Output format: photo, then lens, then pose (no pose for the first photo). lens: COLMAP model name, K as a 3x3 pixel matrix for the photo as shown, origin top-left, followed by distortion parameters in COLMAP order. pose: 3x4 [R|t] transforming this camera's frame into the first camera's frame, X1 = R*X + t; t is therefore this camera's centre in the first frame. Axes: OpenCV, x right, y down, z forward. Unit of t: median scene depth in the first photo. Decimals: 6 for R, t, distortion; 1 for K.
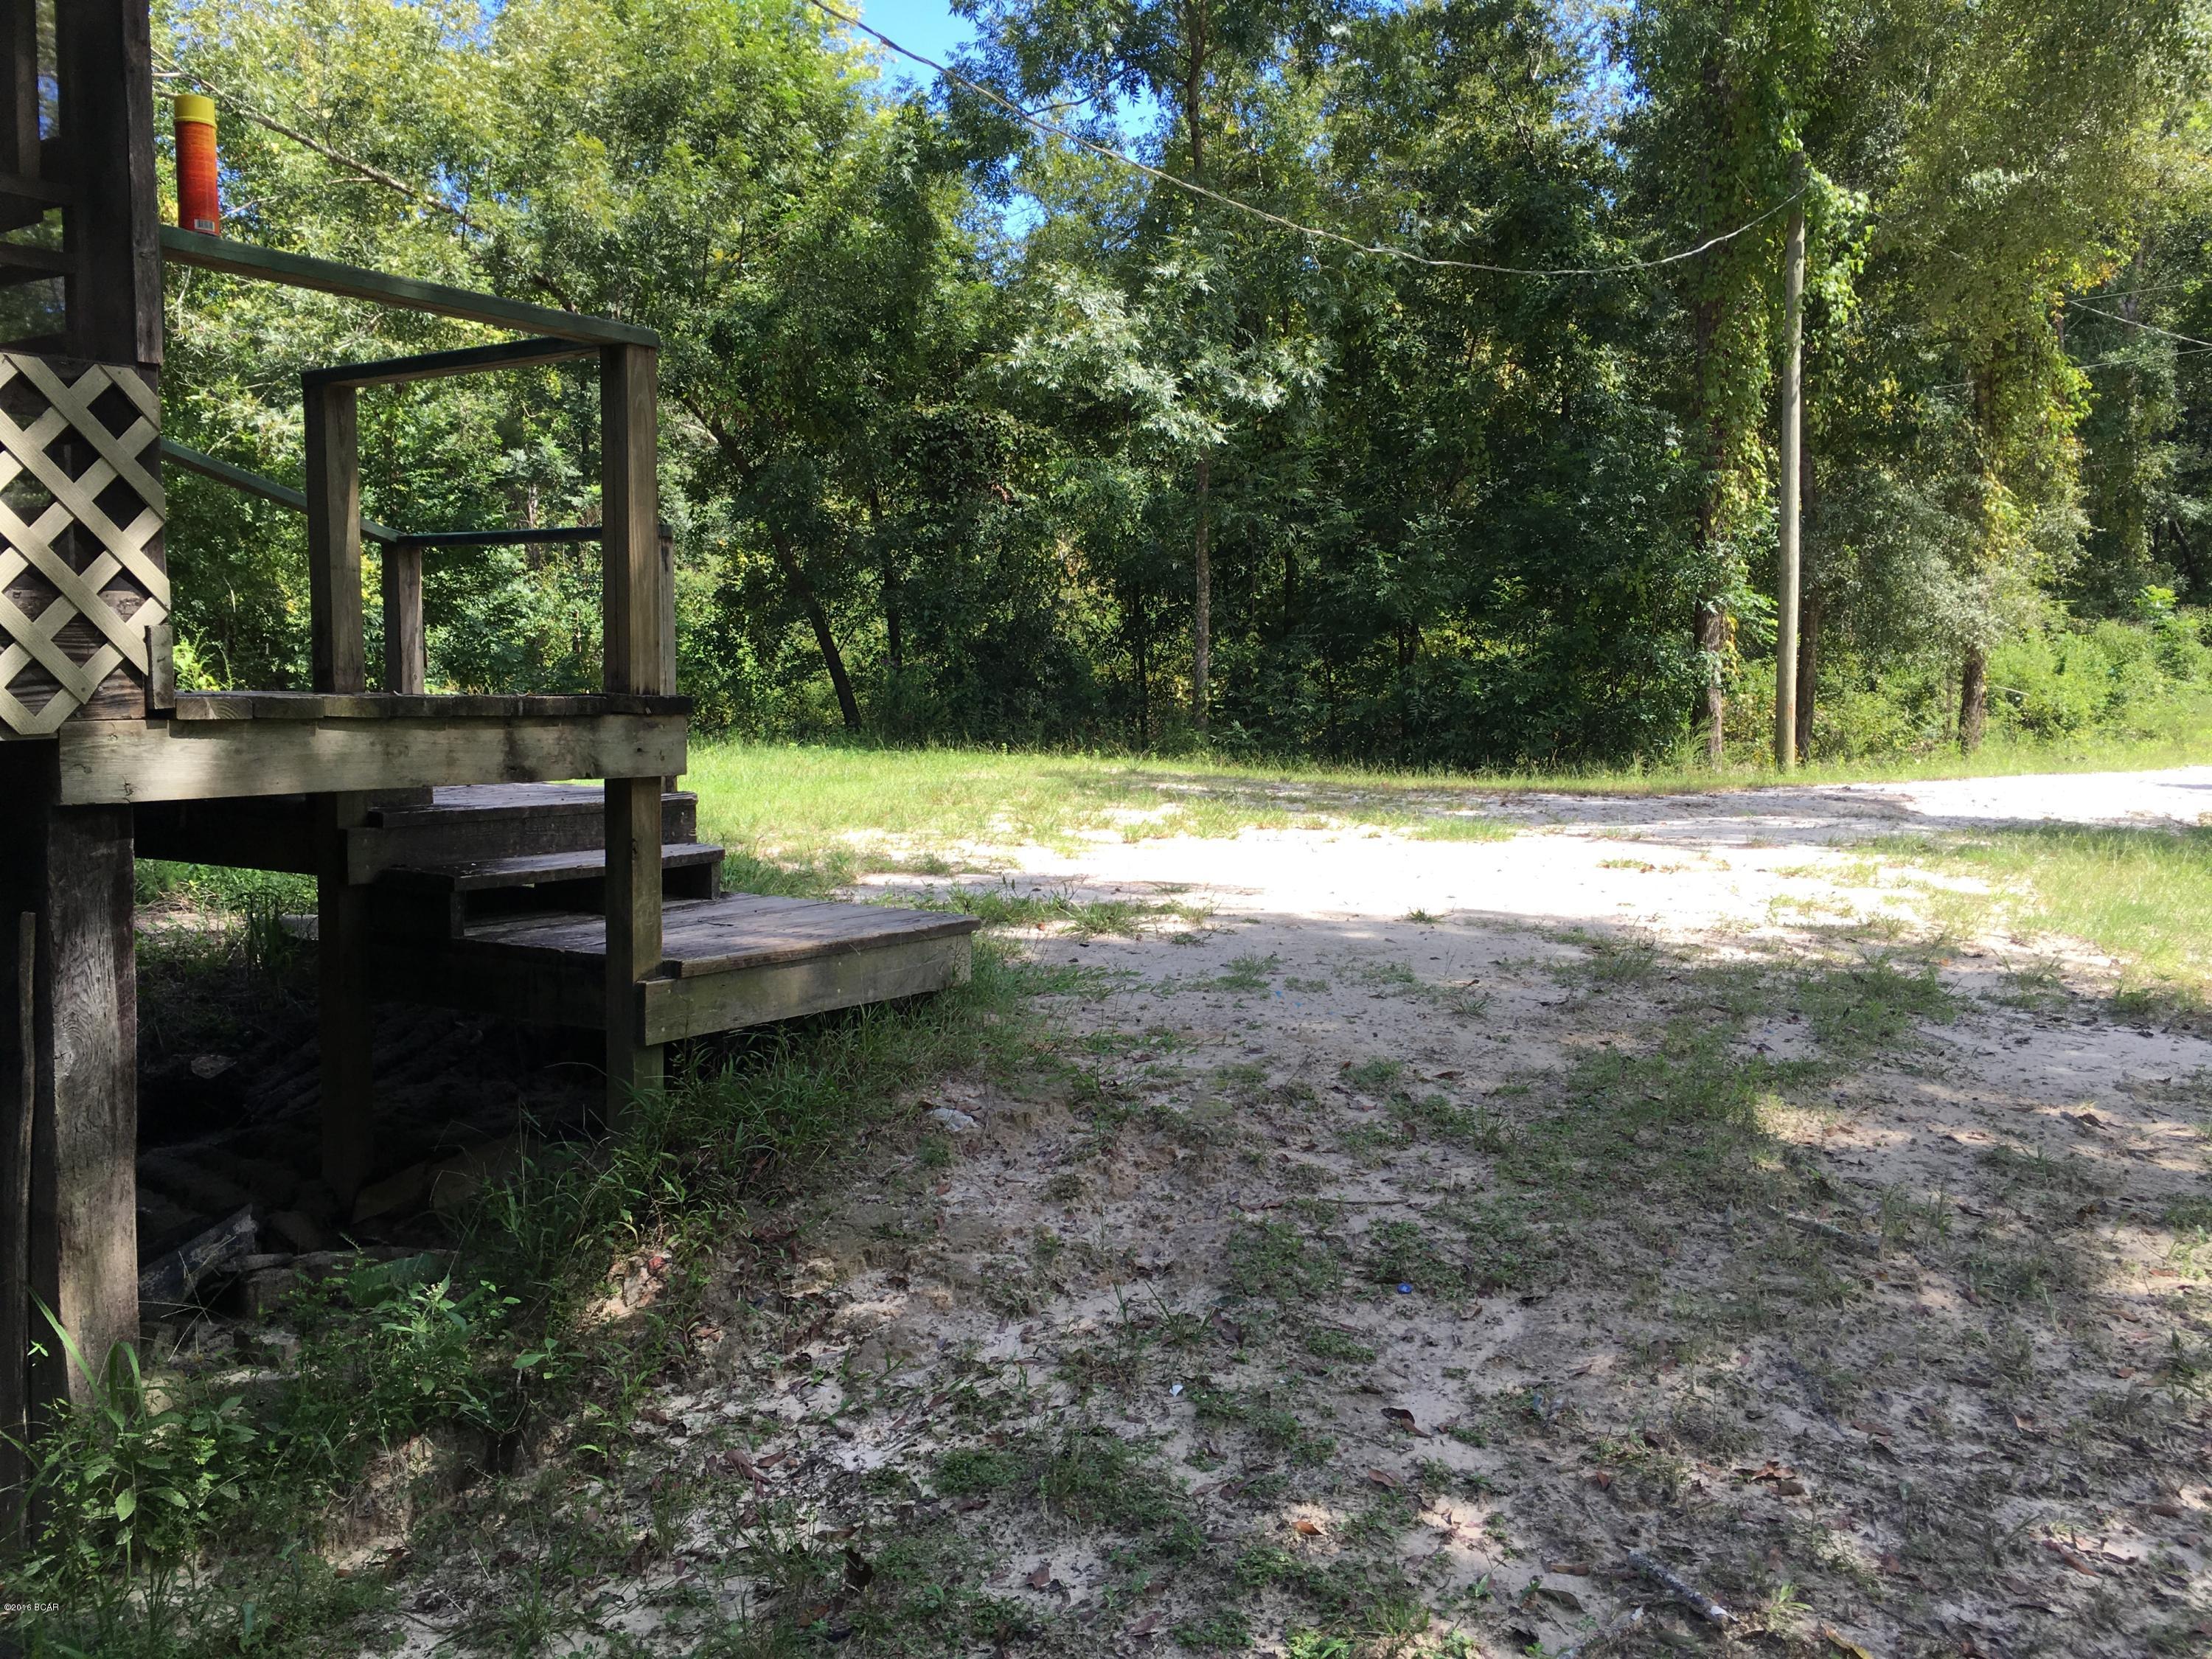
lens RADIAL K [[1907.6, 0, 1106.0], [0, 1907.6, 829.5], [0, 0, 1]] dist [0.052440, -0.085616]
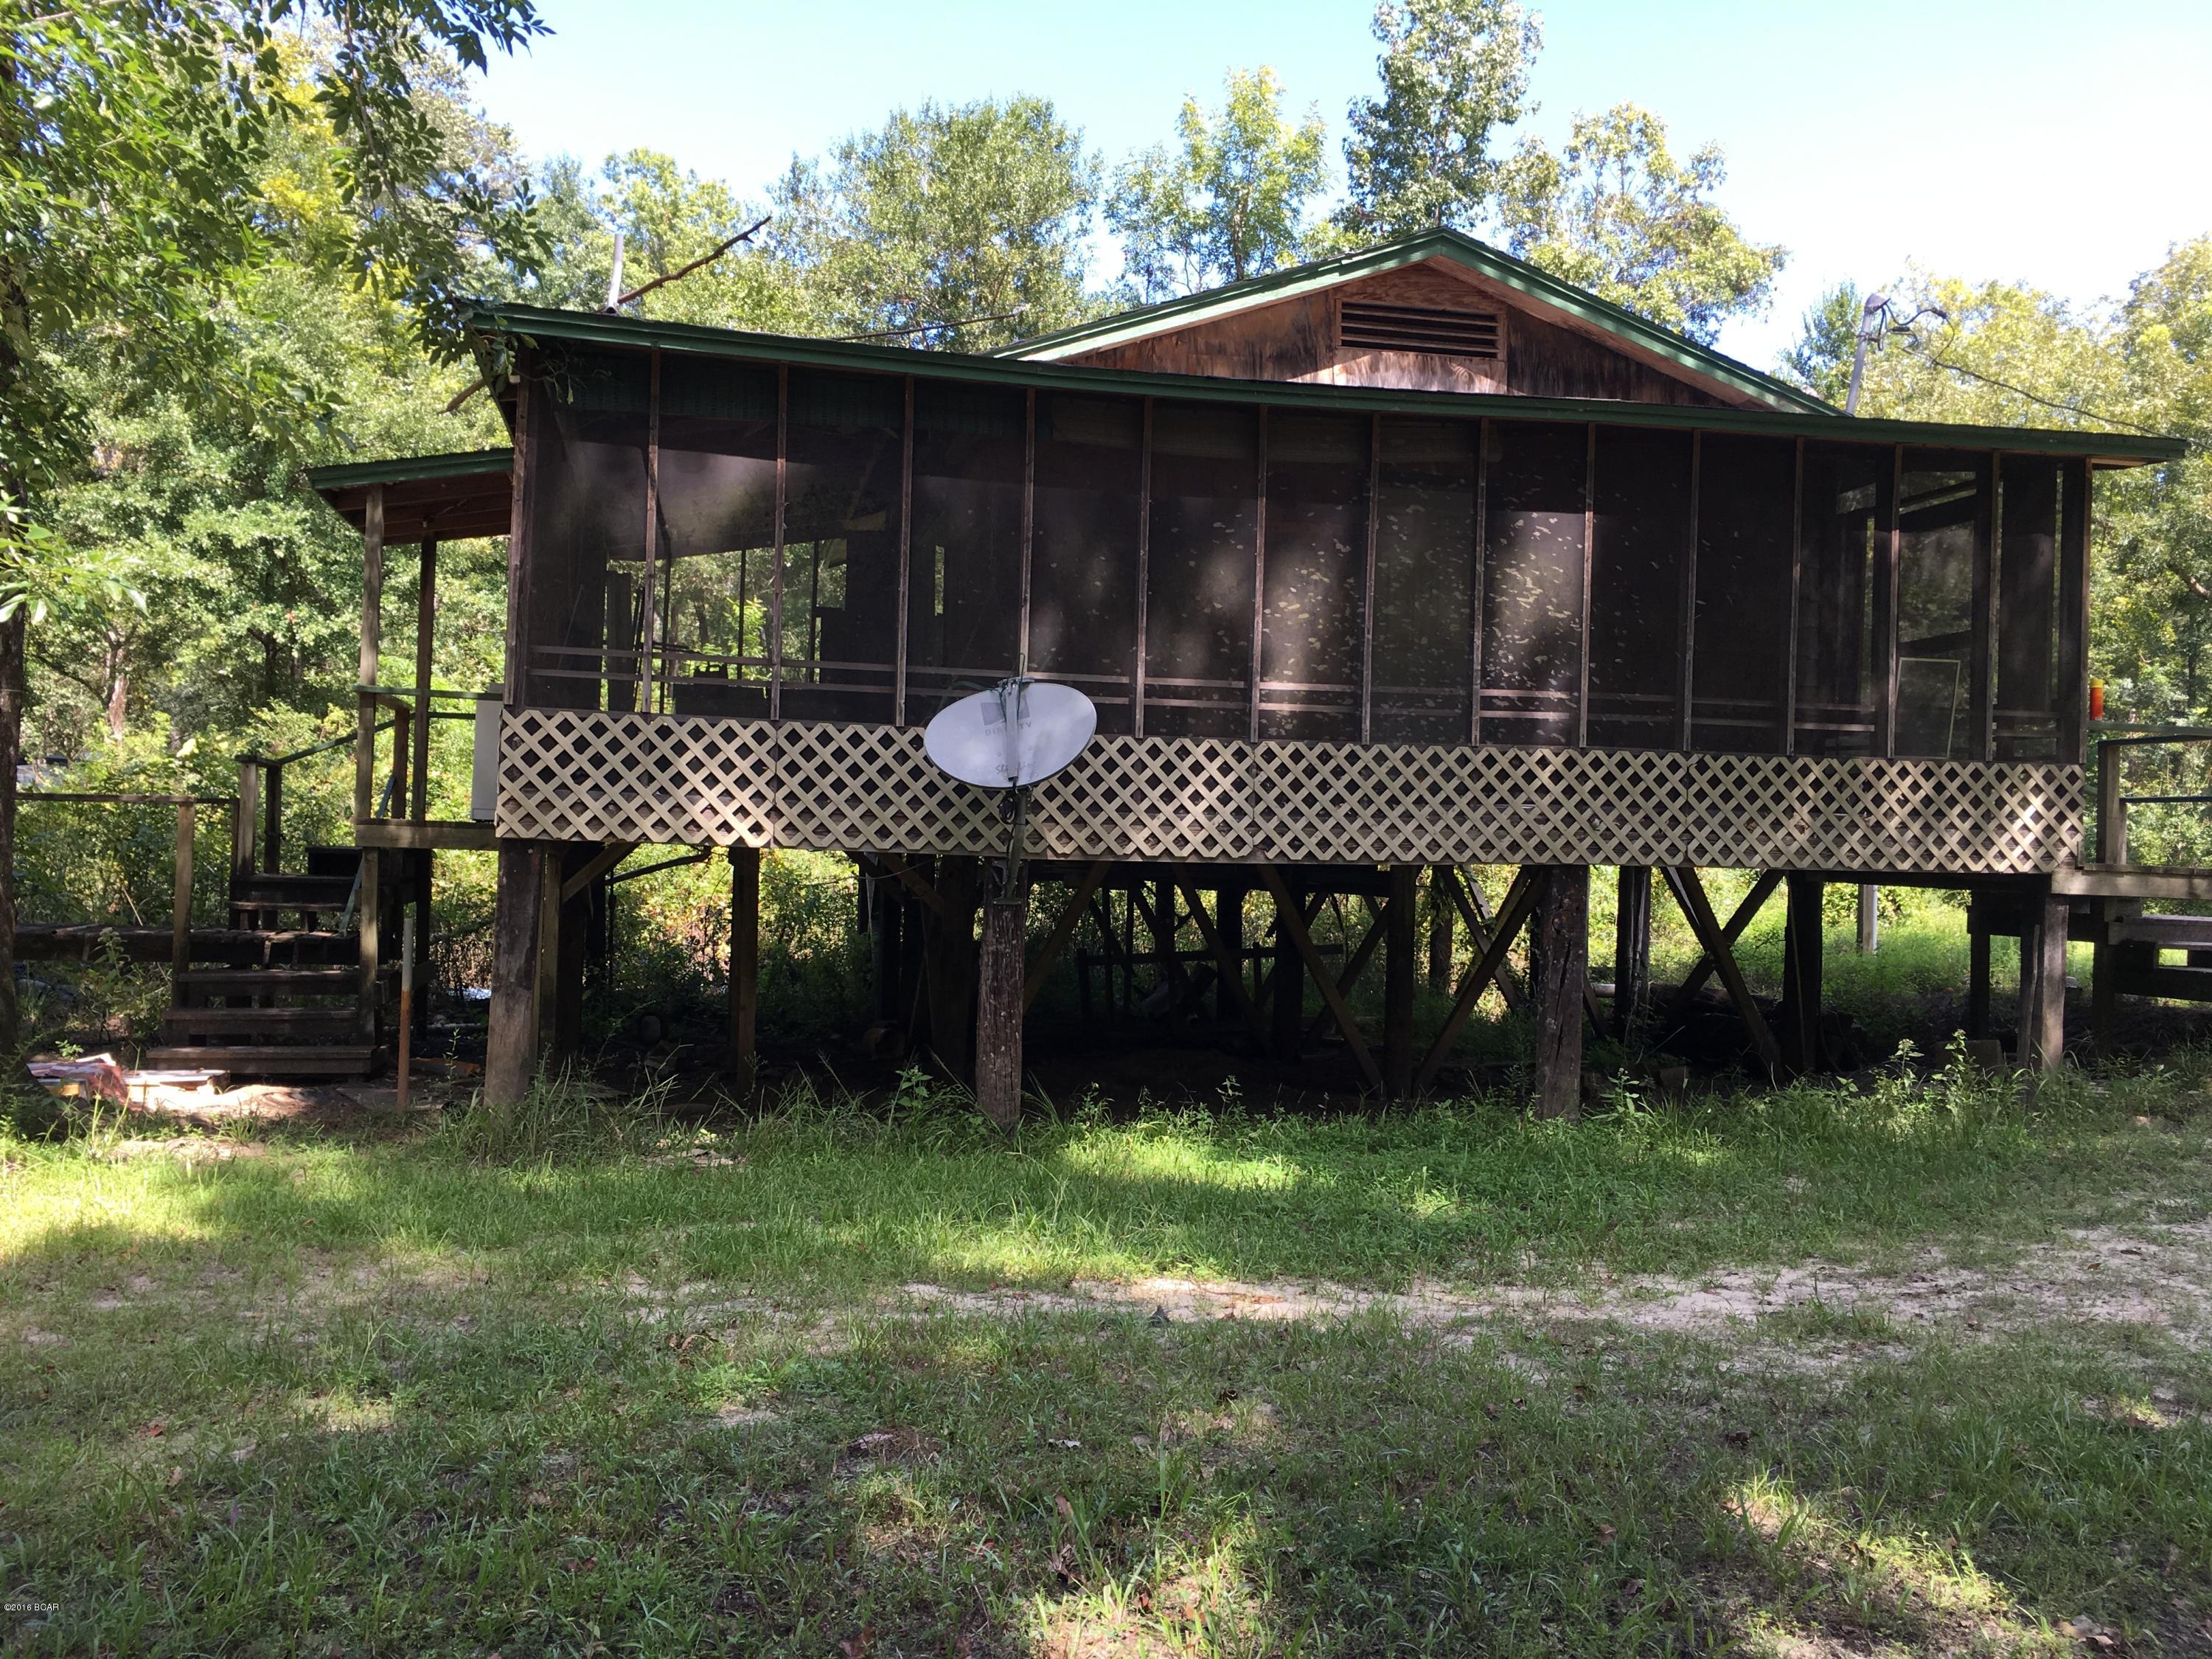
lens RADIAL K [[1907.6, 0, 1106.0], [0, 1907.6, 829.5], [0, 0, 1]] dist [0.052440, -0.085616]
pose [[0.717238, 0.007150, -0.696791, 0.735477], [-0.081876, 0.993885, -0.074081, 0.309619], [0.692001, 0.110184, 0.713438, -3.050361]]
